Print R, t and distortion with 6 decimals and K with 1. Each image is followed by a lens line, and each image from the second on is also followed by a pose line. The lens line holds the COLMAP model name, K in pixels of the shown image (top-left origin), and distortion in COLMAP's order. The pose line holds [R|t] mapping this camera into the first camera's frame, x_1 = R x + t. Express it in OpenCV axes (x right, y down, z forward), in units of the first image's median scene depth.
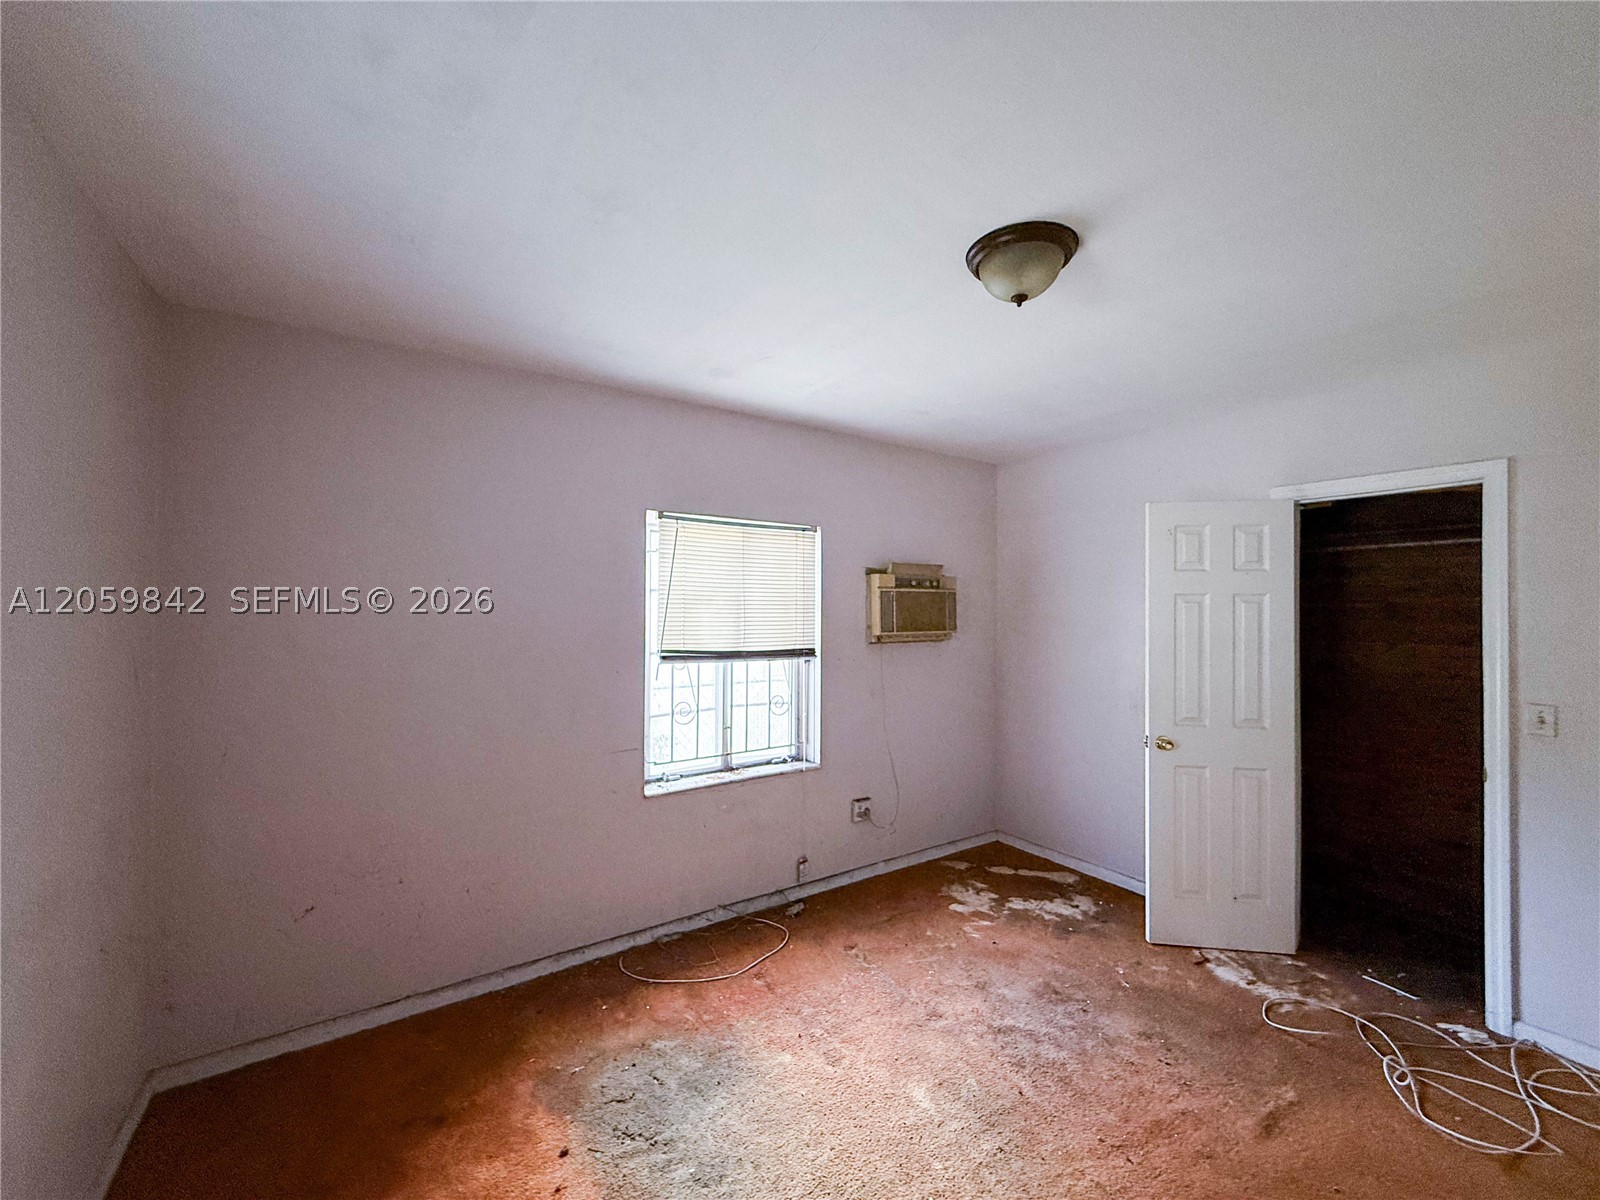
lens RADIAL K [[651.7, 0, 757.5], [0, 651.7, 604.4], [0, 0, 1]] dist [-0.005582, -0.000530]
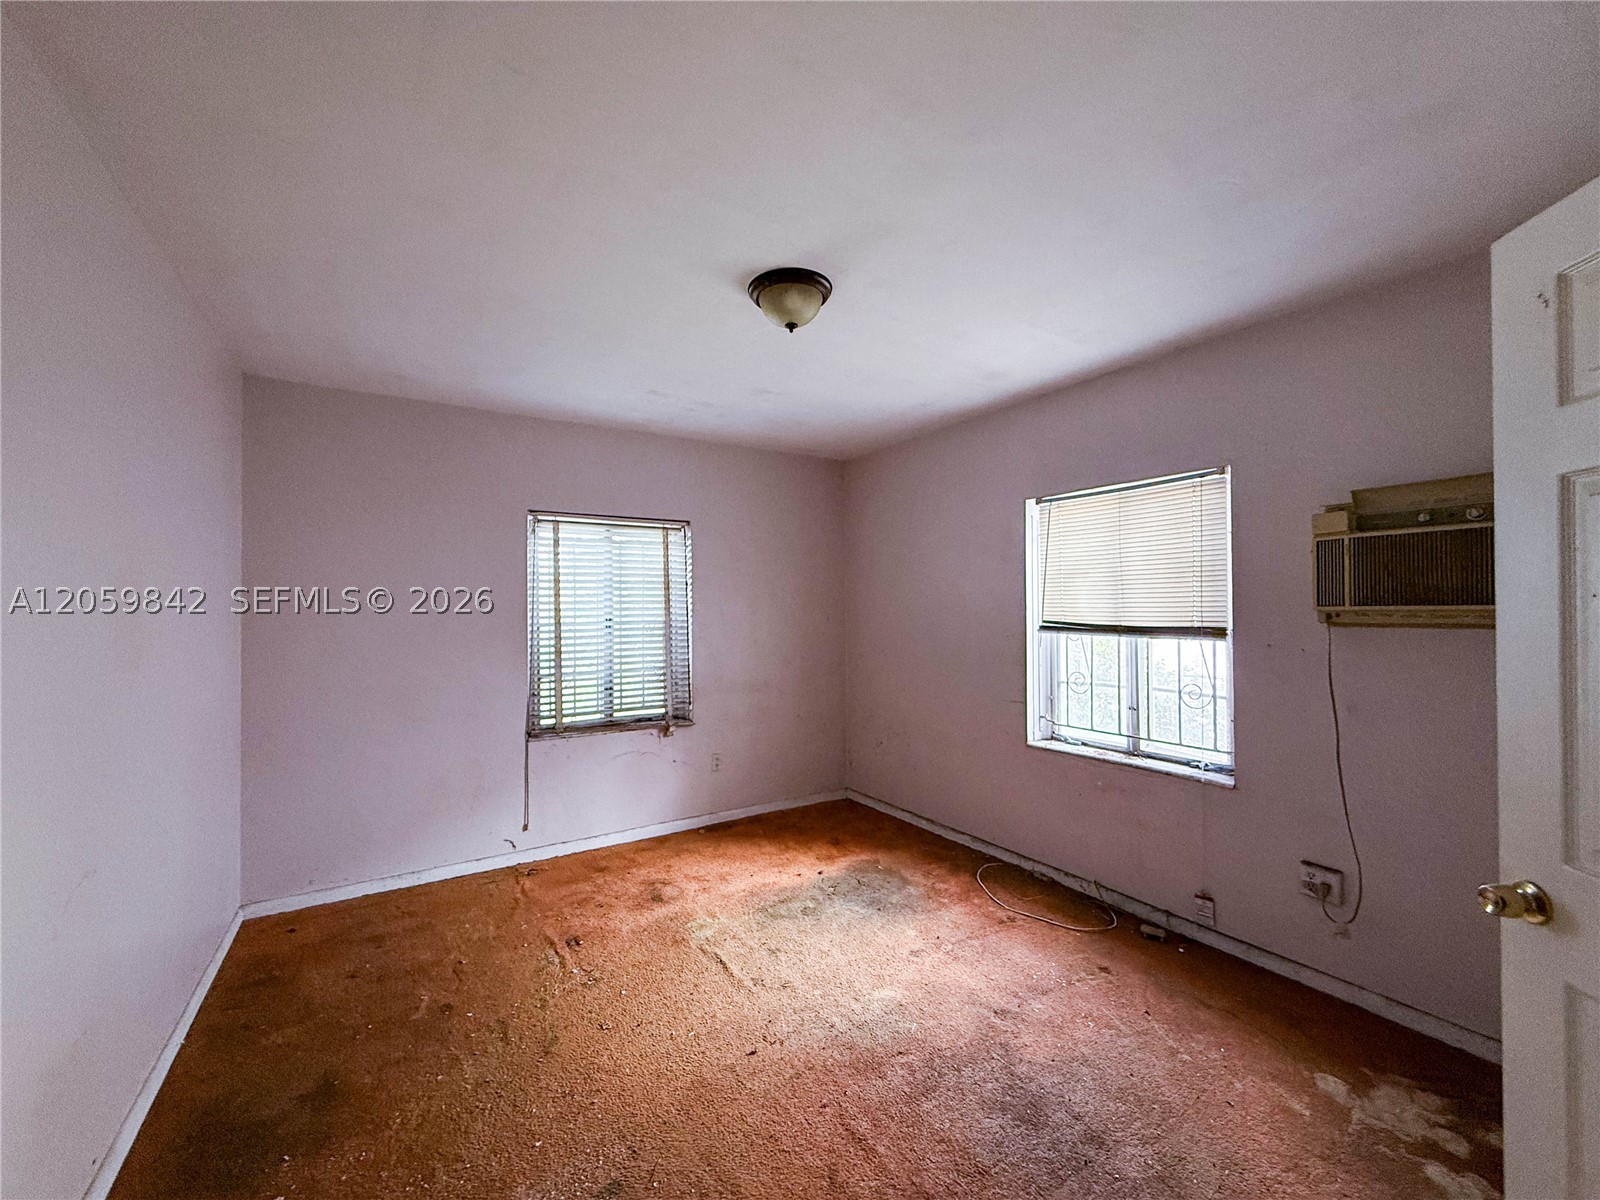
lens RADIAL K [[651.7, 0, 803.4], [0, 651.7, 602.4], [0, 0, 1]] dist [-0.005582, -0.000530]
pose [[-0.021761, -0.009508, -0.999718, 0.912995], [0.018636, 0.999777, -0.009915, 0.039191], [0.999590, -0.018847, -0.021578, 0.567457]]
